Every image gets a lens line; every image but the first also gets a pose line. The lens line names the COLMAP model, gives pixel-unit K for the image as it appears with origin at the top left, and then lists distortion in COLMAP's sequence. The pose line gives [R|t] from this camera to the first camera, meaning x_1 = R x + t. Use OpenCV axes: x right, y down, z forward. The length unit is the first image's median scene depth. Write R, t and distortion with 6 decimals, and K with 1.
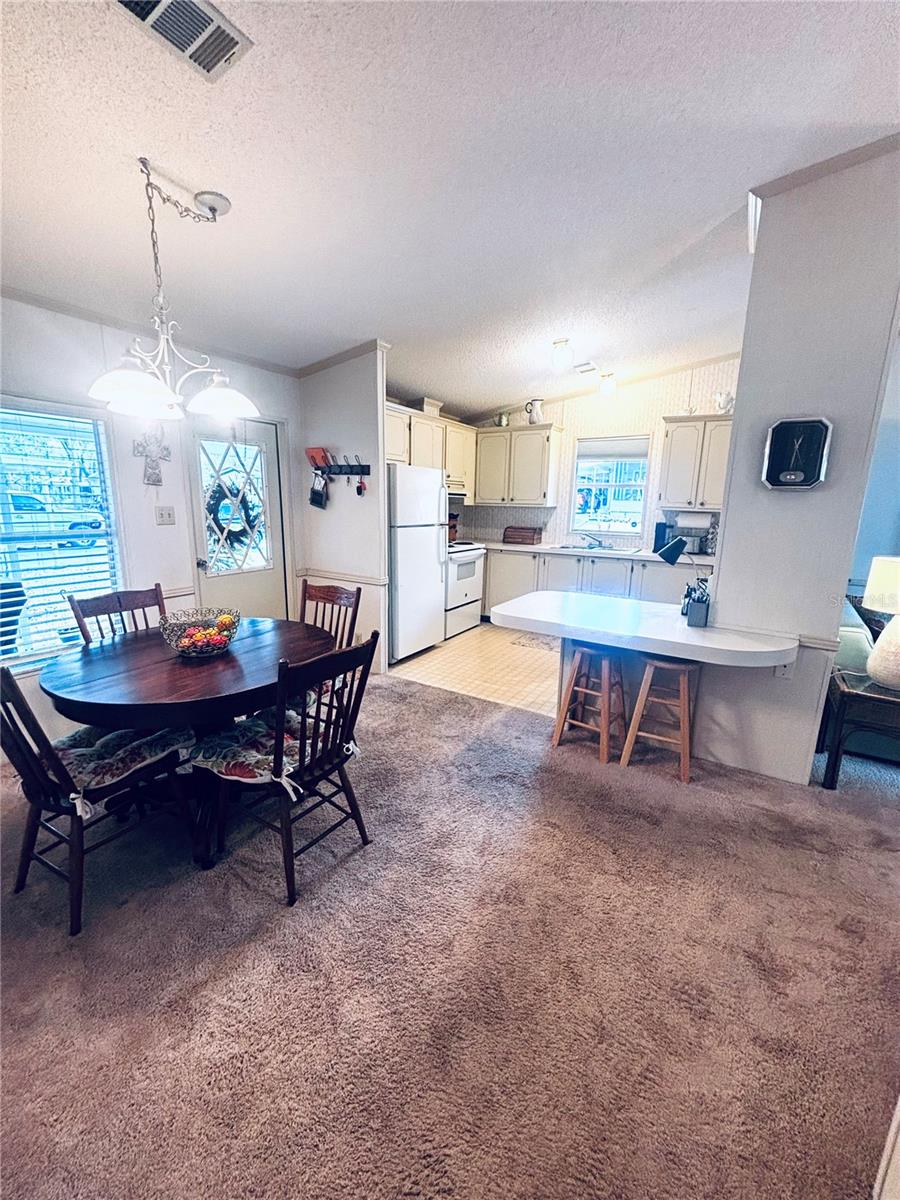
lens RADIAL K [[489.1, 0, 452.4], [0, 489.1, 604.3], [0, 0, 1]] dist [-0.001807, -0.001607]
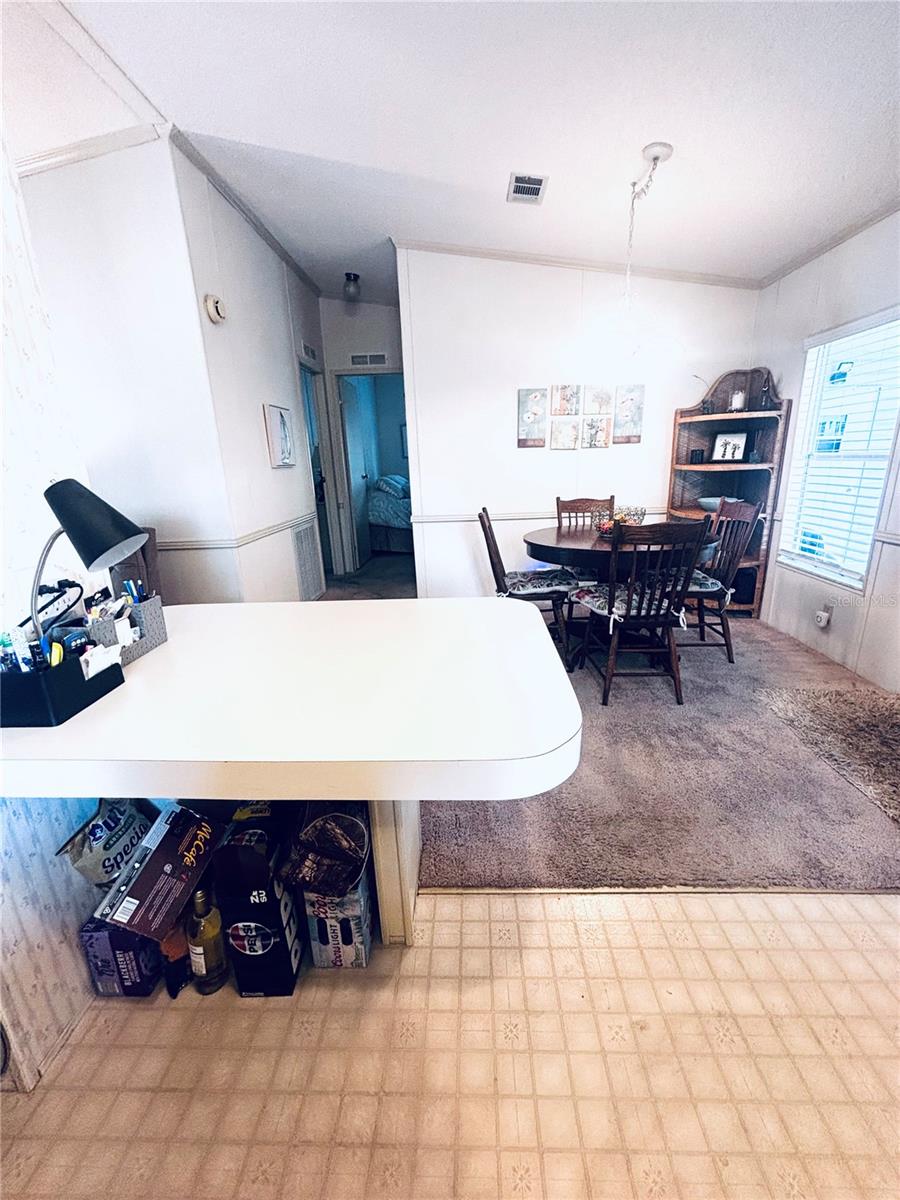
lens RADIAL K [[489.1, 0, 454.6], [0, 489.1, 595.4], [0, 0, 1]] dist [-0.001807, -0.001607]
pose [[-0.870813, 0.144851, -0.469790, 0.244753], [-0.088296, 0.893986, 0.439310, -0.137990], [0.483620, 0.424037, -0.765705, 0.828969]]
